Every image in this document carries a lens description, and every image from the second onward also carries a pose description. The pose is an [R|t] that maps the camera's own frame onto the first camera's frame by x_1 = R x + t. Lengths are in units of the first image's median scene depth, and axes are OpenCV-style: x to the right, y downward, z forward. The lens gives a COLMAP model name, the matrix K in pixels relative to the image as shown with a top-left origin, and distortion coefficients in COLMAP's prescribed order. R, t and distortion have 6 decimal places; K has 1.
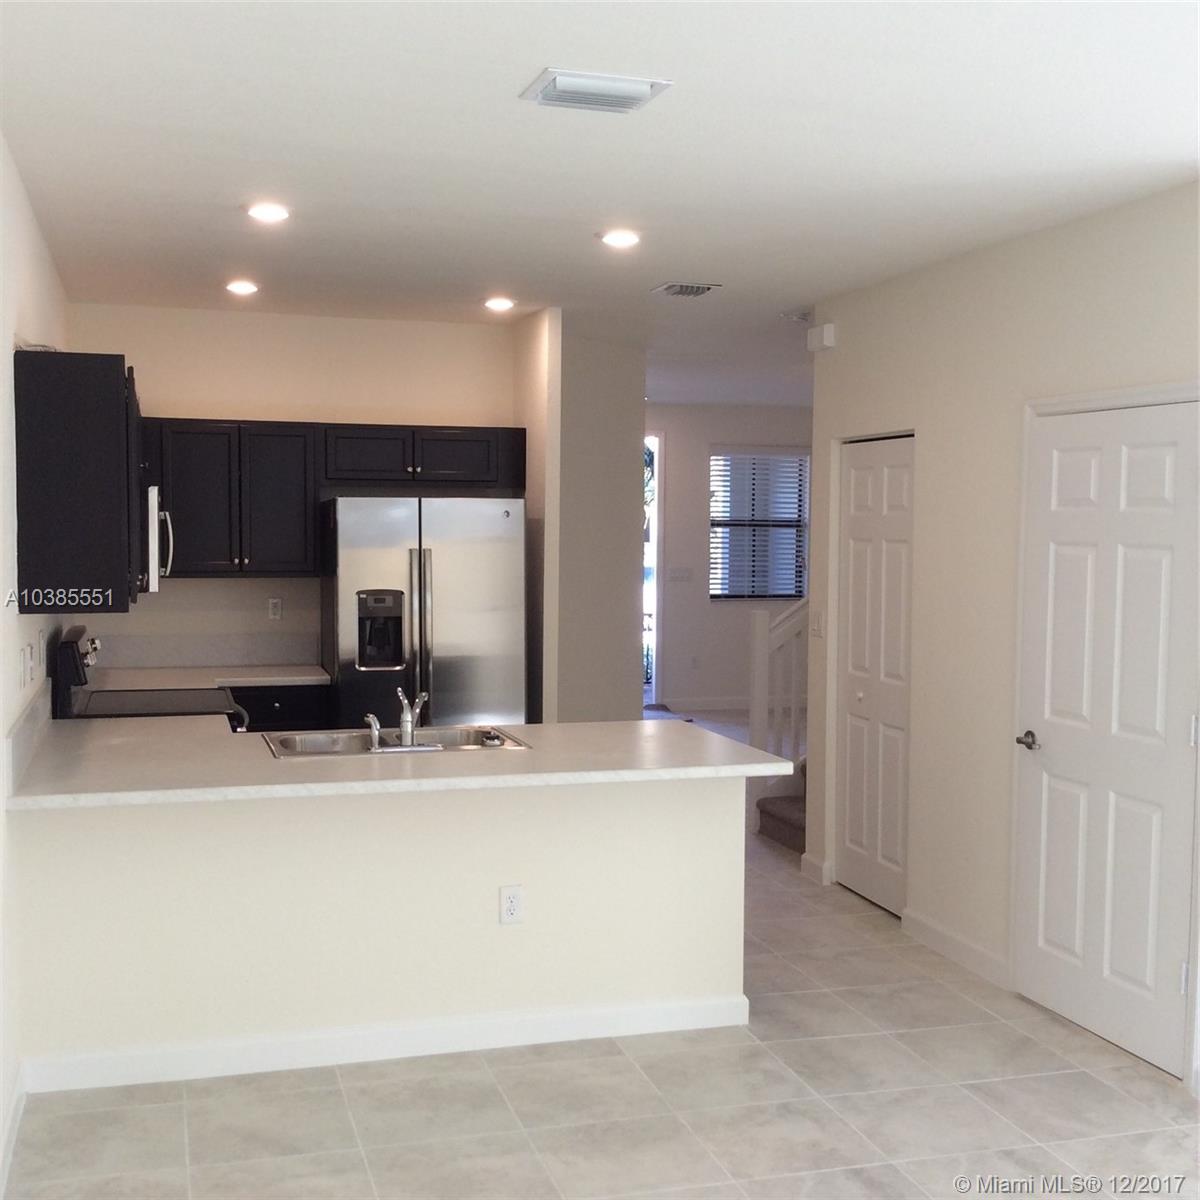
lens RADIAL K [[1503.5, 0, 600.3], [0, 1503.5, 588.0], [0, 0, 1]] dist [0.041673, 0.000000]
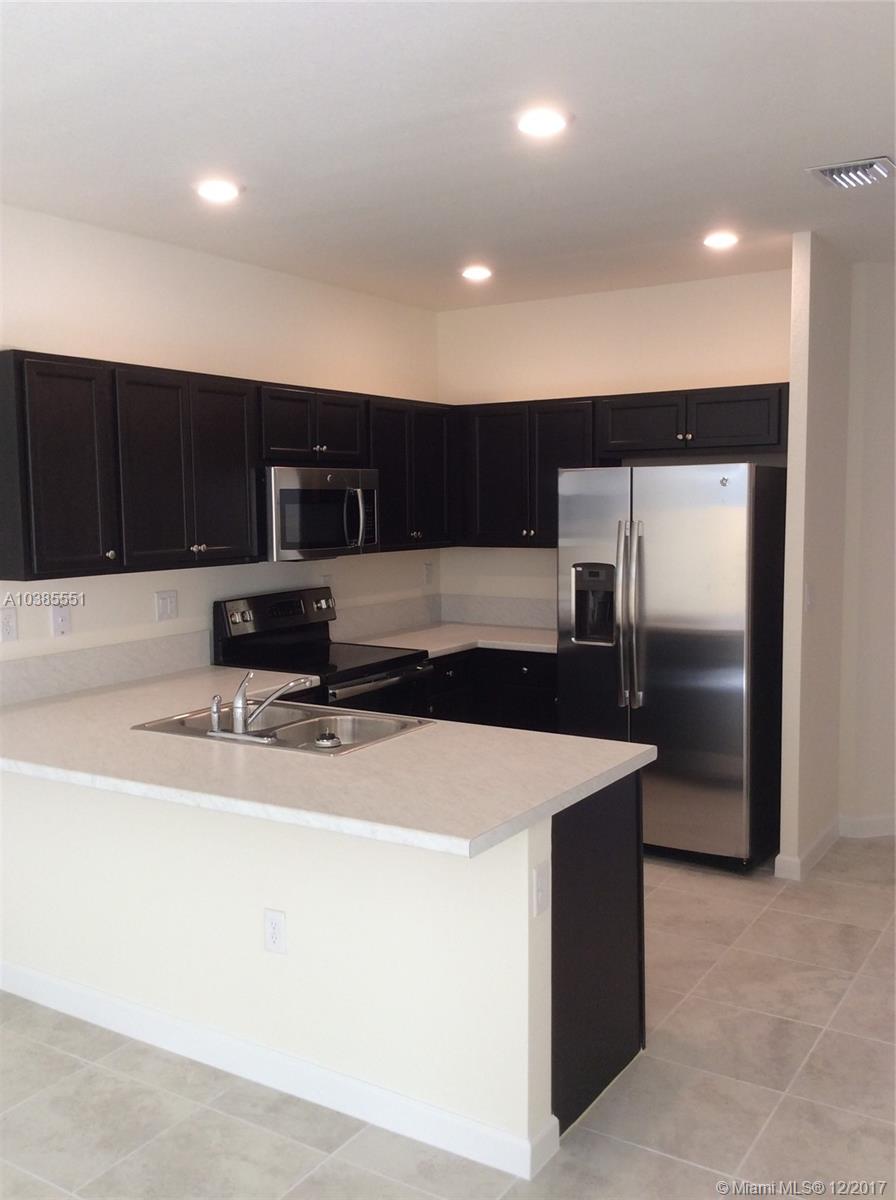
lens RADIAL K [[1107.0, 0, 447.8], [0, 1107.0, 599.3], [0, 0, 1]] dist [0.000462, 0.000000]
pose [[0.647210, 0.052762, -0.760483, 0.328196], [-0.016120, 0.998326, 0.055545, -0.013245], [0.762141, -0.023690, 0.646977, 0.449700]]
